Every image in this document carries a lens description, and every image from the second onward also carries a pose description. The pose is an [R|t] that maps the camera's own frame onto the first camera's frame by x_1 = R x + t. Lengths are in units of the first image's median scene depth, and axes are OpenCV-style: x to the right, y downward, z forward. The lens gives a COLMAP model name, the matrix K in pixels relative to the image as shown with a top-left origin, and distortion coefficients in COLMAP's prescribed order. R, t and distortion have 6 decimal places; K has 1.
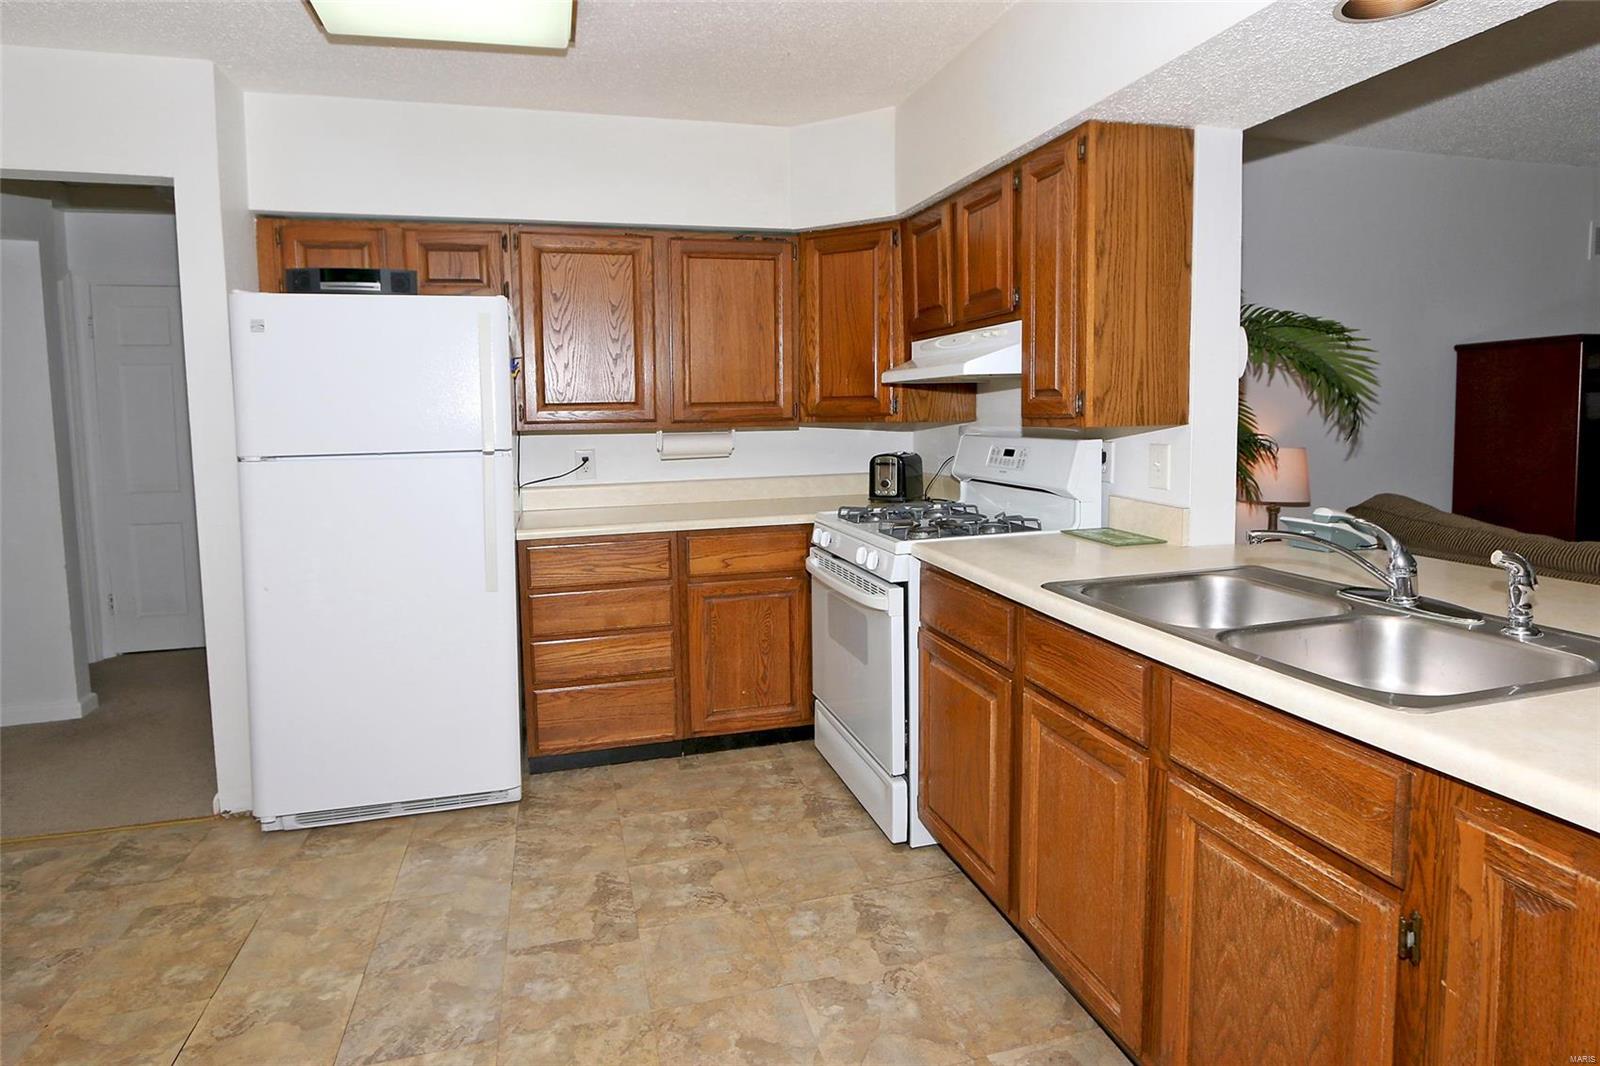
lens RADIAL K [[898.6, 0, 770.4], [0, 898.6, 492.5], [0, 0, 1]] dist [-0.016764, 0.003663]
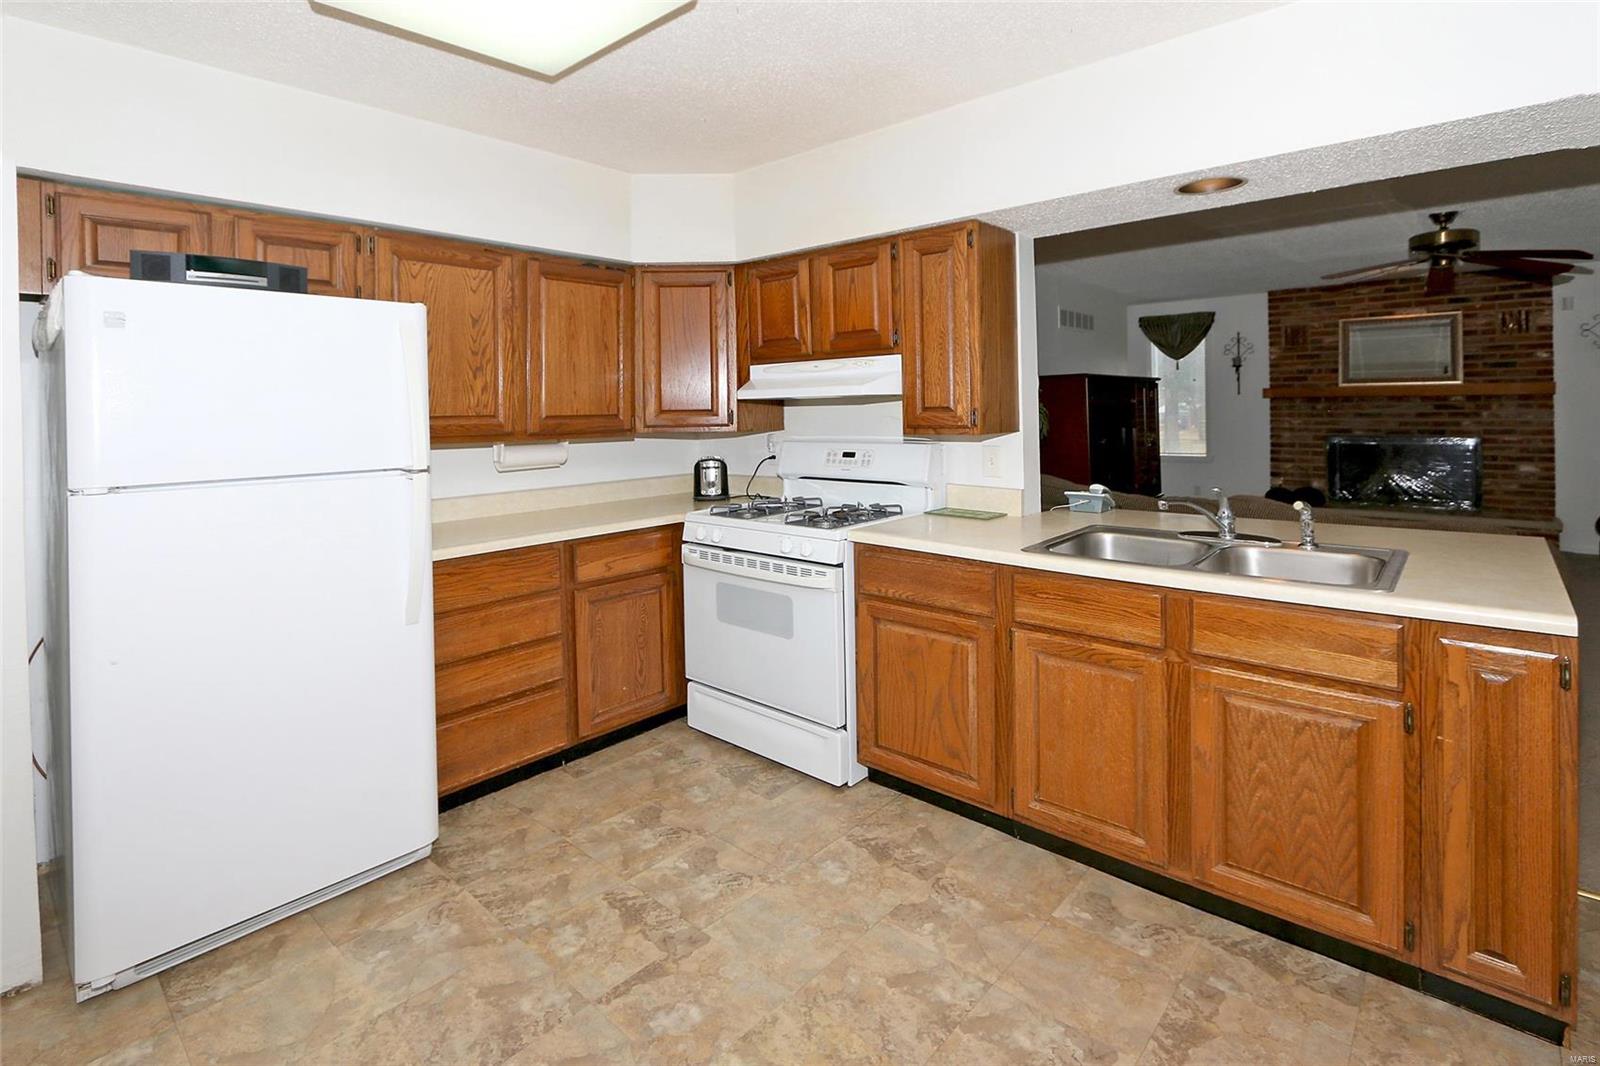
lens RADIAL K [[782.8, 0, 762.1], [0, 782.8, 421.2], [0, 0, 1]] dist [-0.015282, 0.000988]
pose [[0.837277, -0.006522, 0.546740, -0.463009], [0.053335, 0.996135, -0.069794, -0.021408], [-0.544172, 0.087597, 0.834388, 0.136982]]
